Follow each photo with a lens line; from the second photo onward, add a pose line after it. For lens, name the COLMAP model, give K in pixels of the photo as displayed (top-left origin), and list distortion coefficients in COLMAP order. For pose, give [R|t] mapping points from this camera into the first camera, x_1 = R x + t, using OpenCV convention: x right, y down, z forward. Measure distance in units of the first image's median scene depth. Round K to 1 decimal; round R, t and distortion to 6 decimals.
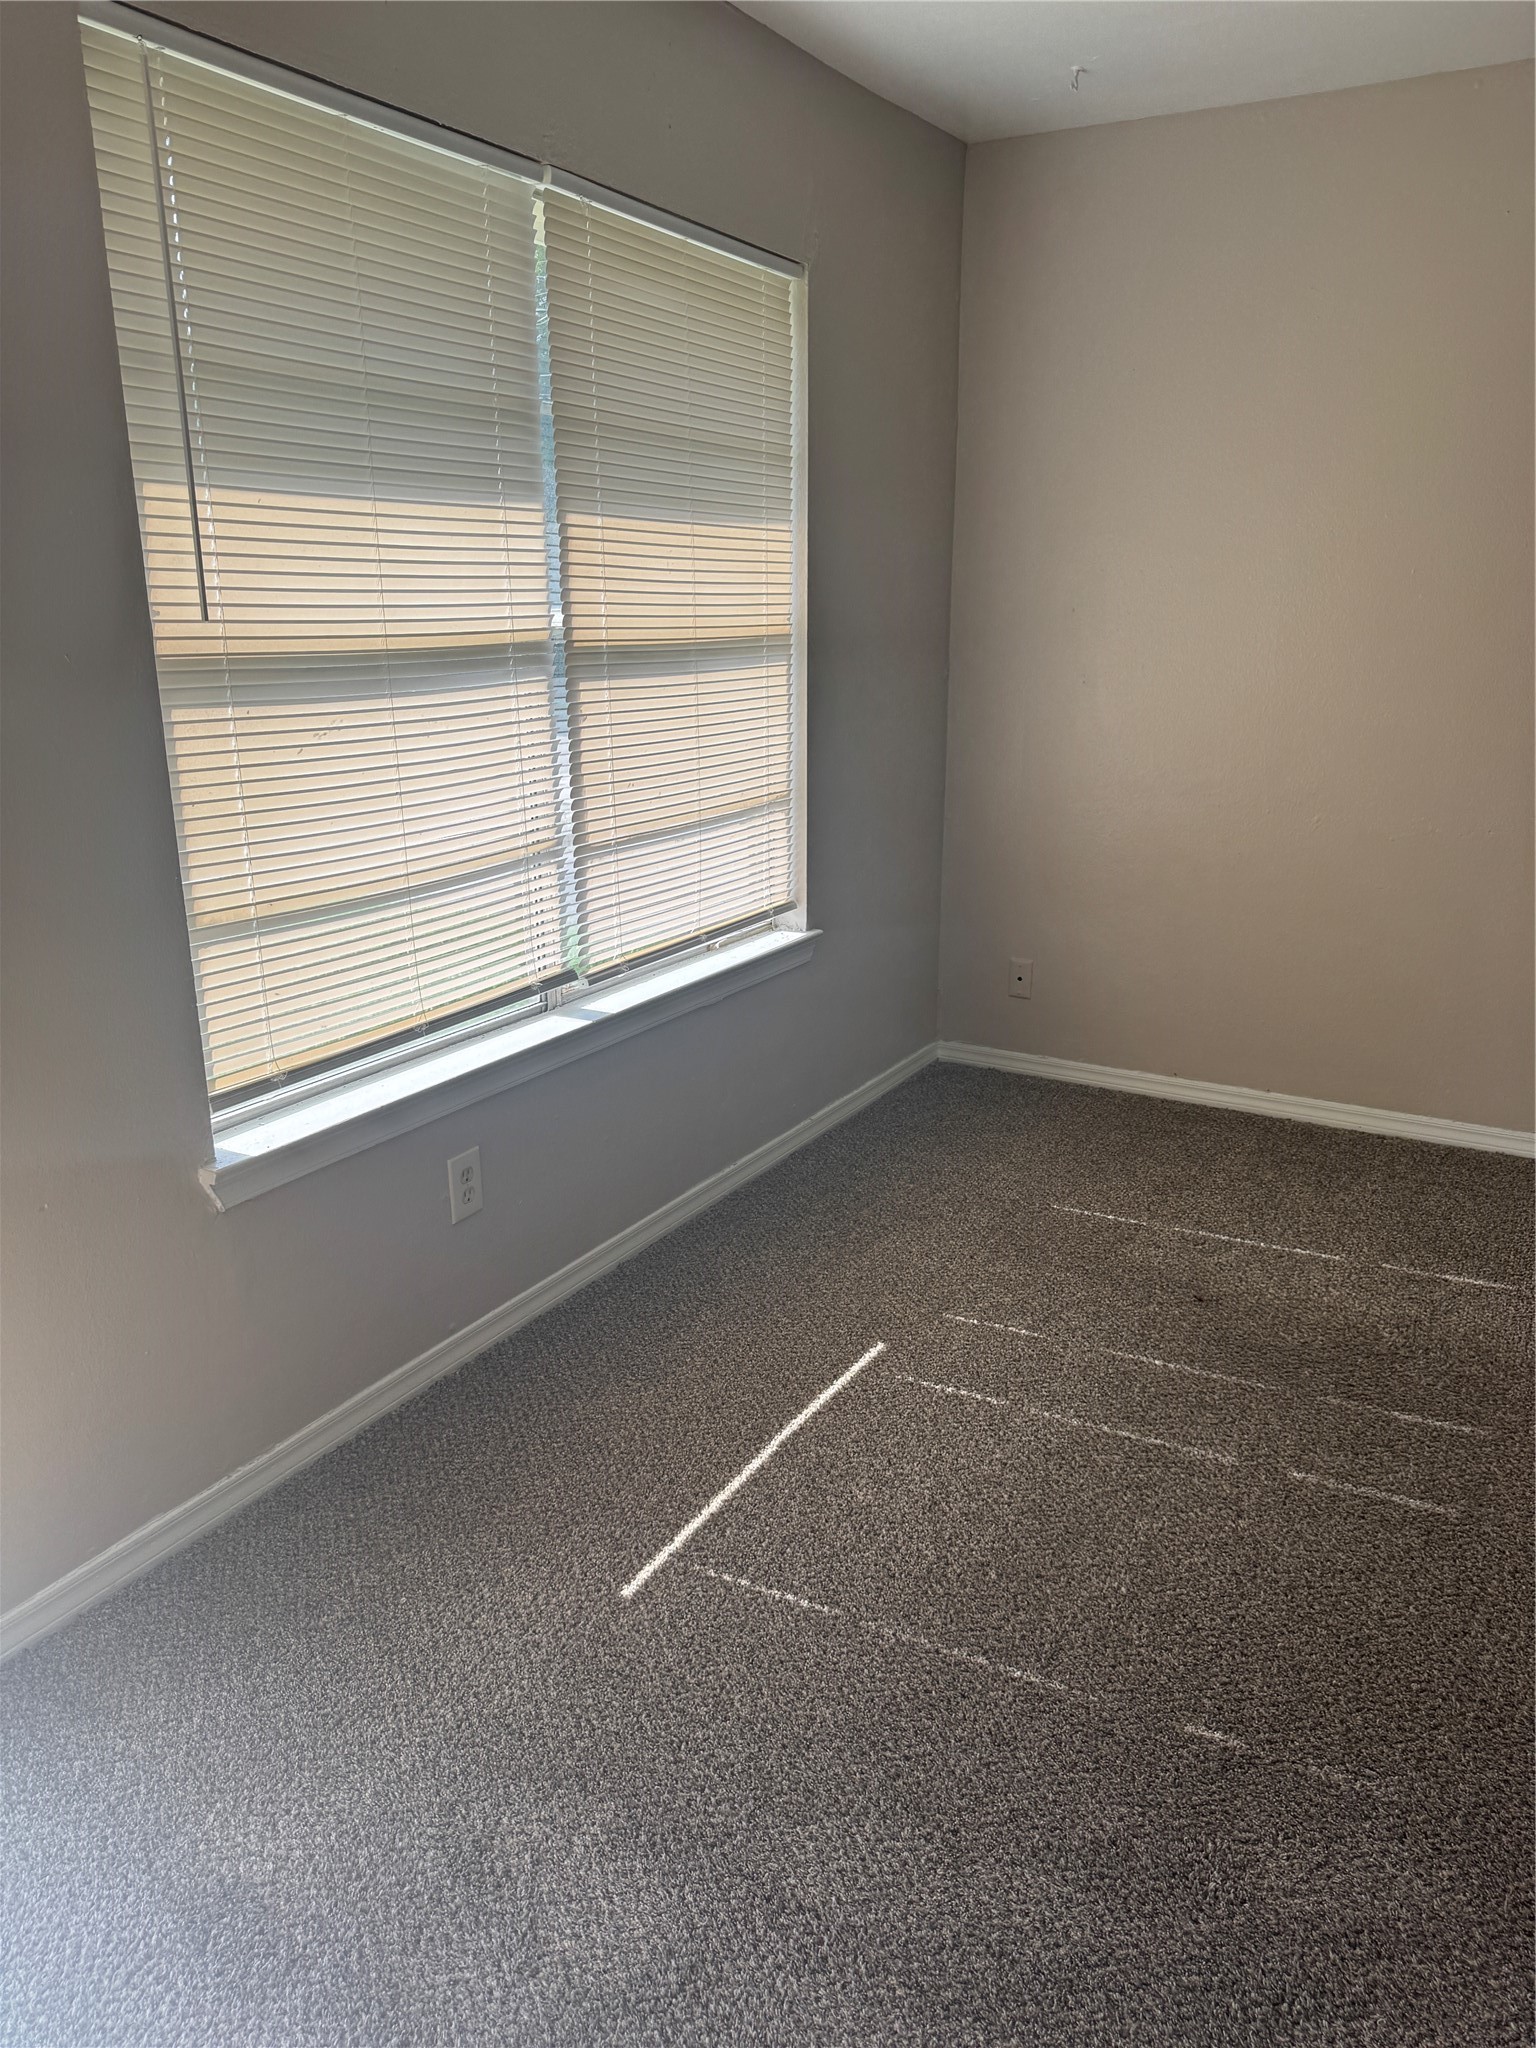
lens RADIAL K [[1433.0, 0, 768.0], [0, 1433.0, 1024.0], [0, 0, 1]] dist [0.018271, -0.029691]
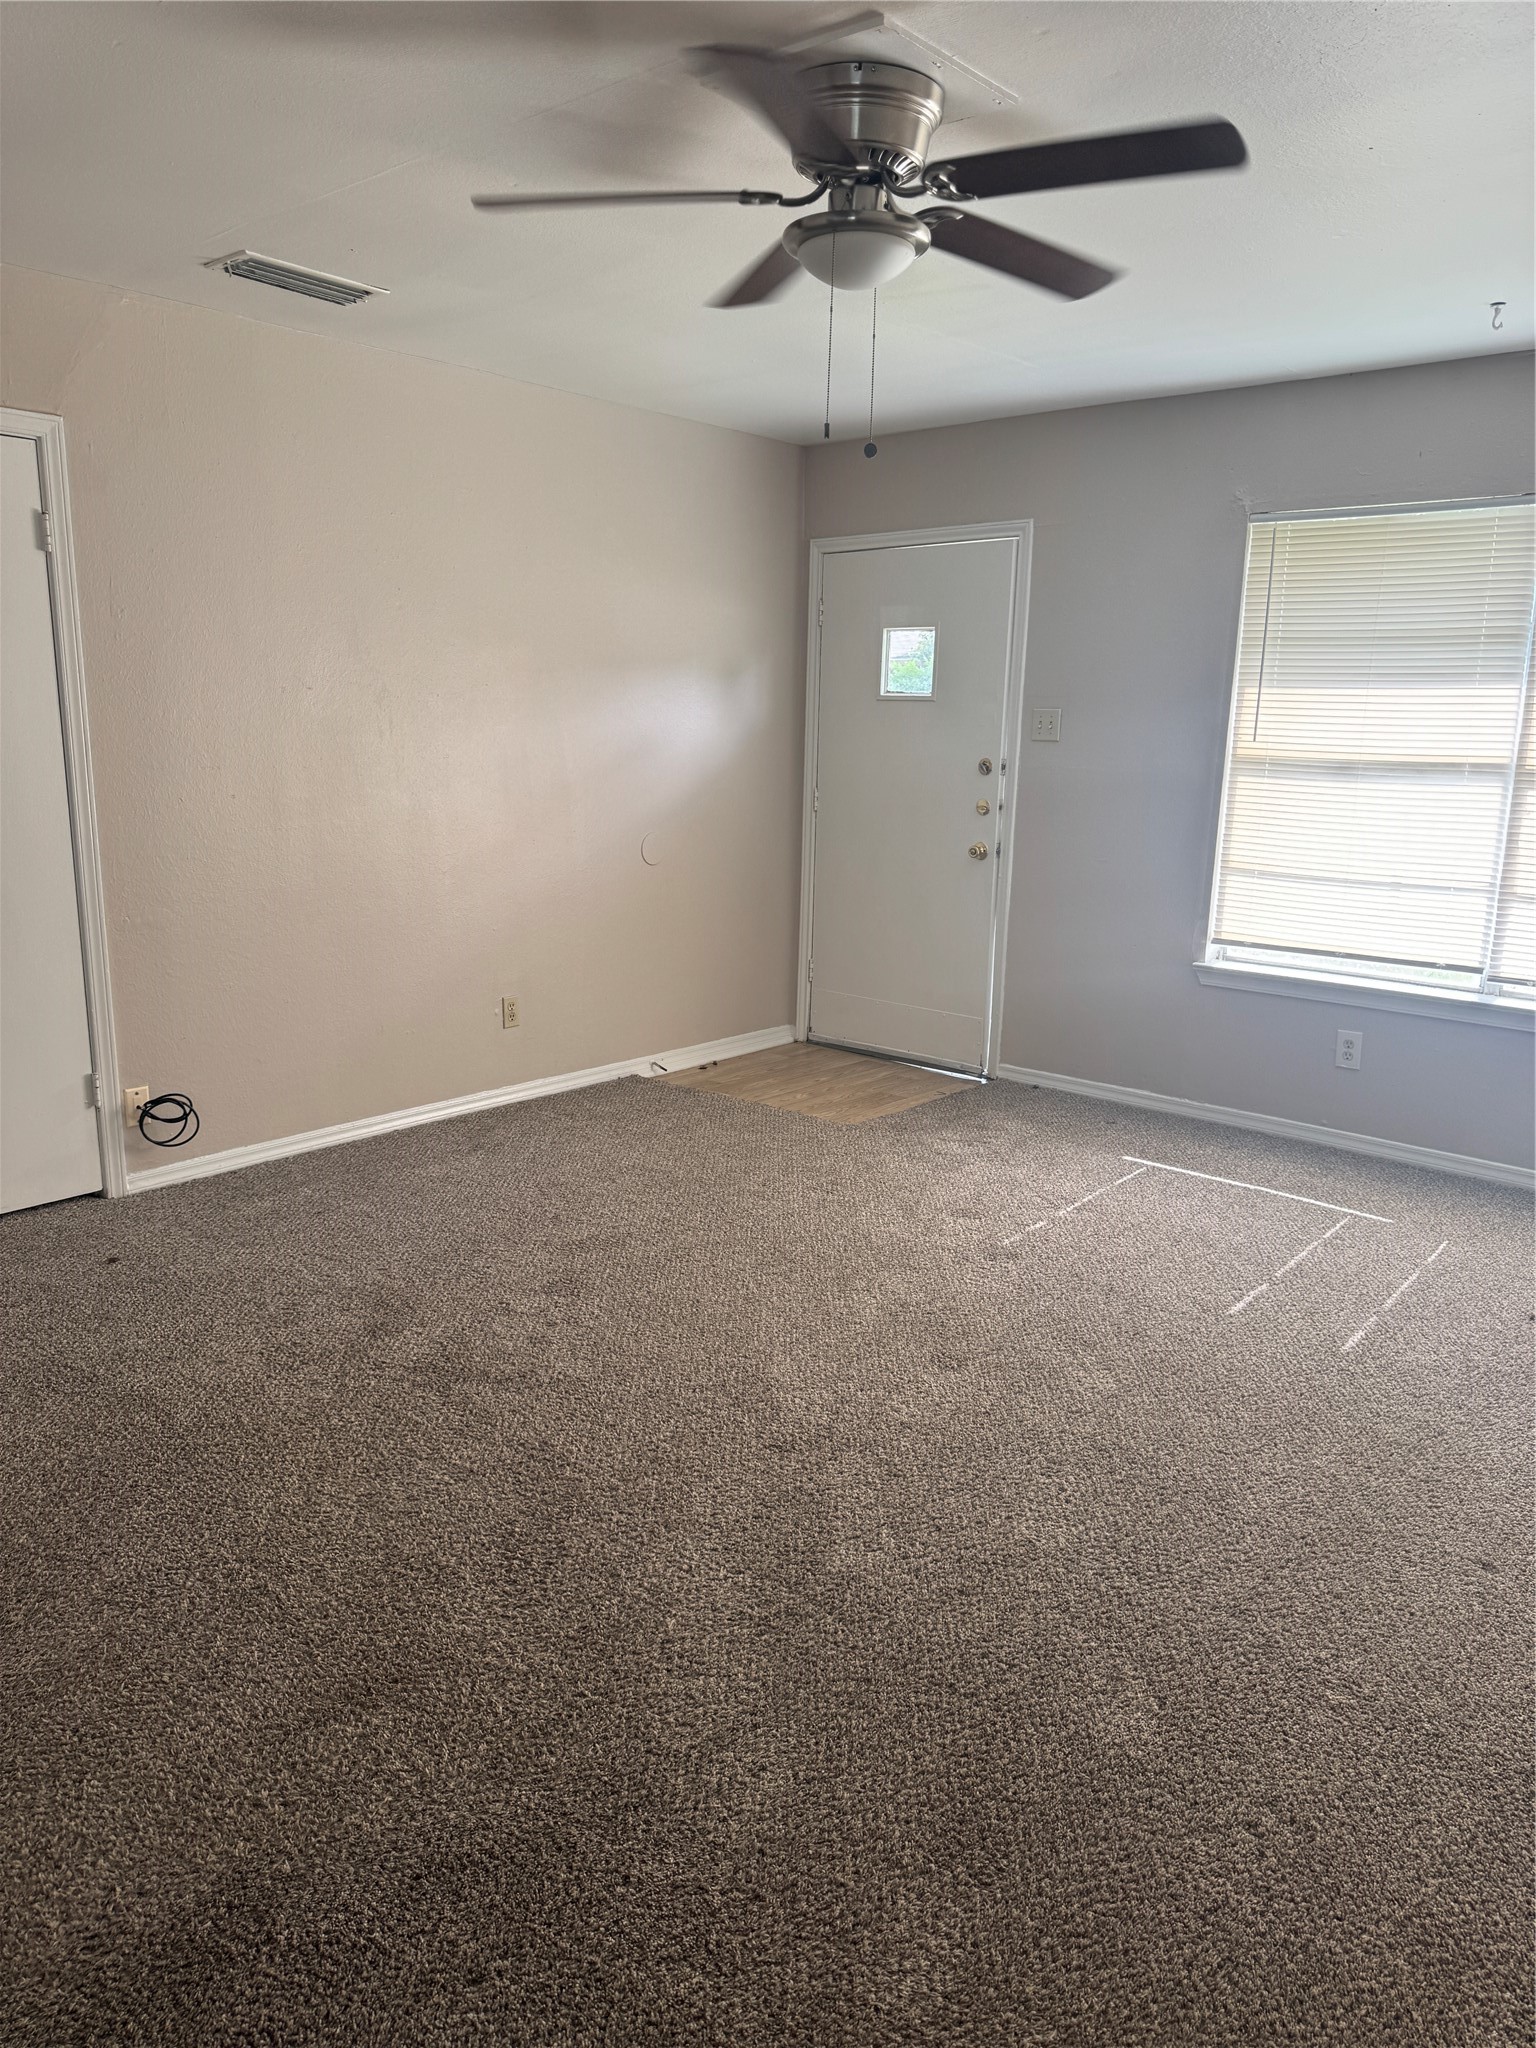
lens RADIAL K [[1421.9, 0, 768.0], [0, 1421.9, 1024.0], [0, 0, 1]] dist [-0.017941, -0.000679]
pose [[-0.157839, 0.165954, -0.973420, 1.658272], [-0.325582, 0.921906, 0.209964, -0.056578], [0.932246, 0.350068, -0.091481, 0.470989]]
